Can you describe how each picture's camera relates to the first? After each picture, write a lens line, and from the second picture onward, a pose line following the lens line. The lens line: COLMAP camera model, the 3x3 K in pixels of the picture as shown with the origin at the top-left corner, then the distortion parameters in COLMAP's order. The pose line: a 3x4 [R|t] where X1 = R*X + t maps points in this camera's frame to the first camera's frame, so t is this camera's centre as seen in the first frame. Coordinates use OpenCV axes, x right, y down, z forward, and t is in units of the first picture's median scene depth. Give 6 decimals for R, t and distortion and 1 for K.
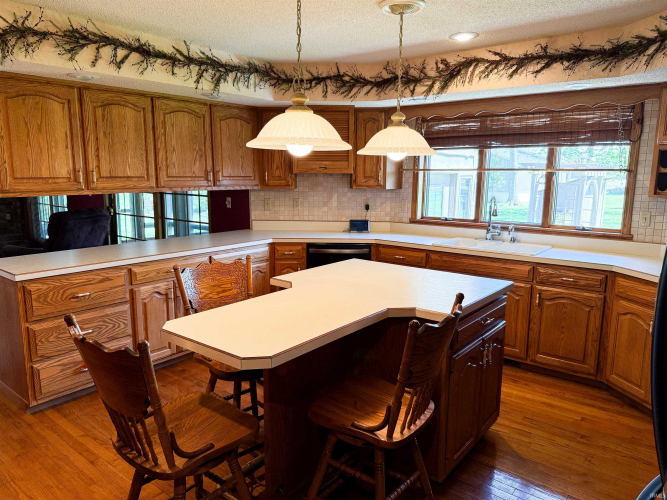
lens RADIAL K [[474.1, 0, 333.5], [0, 474.1, 250.0], [0, 0, 1]] dist [-0.002636, 0.001371]
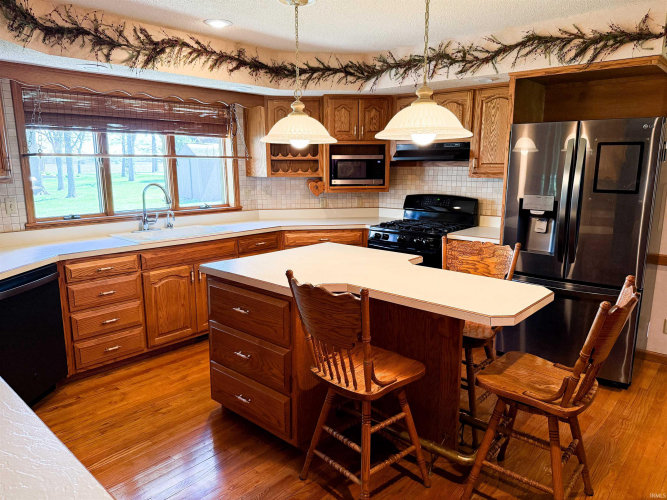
lens RADIAL K [[474.1, 0, 333.5], [0, 474.1, 250.0], [0, 0, 1]] dist [-0.002636, 0.001371]
pose [[0.090924, -0.190525, 0.977463, -0.656643], [0.156350, 0.972087, 0.174933, -0.104244], [-0.983508, 0.136921, 0.118175, 0.603061]]
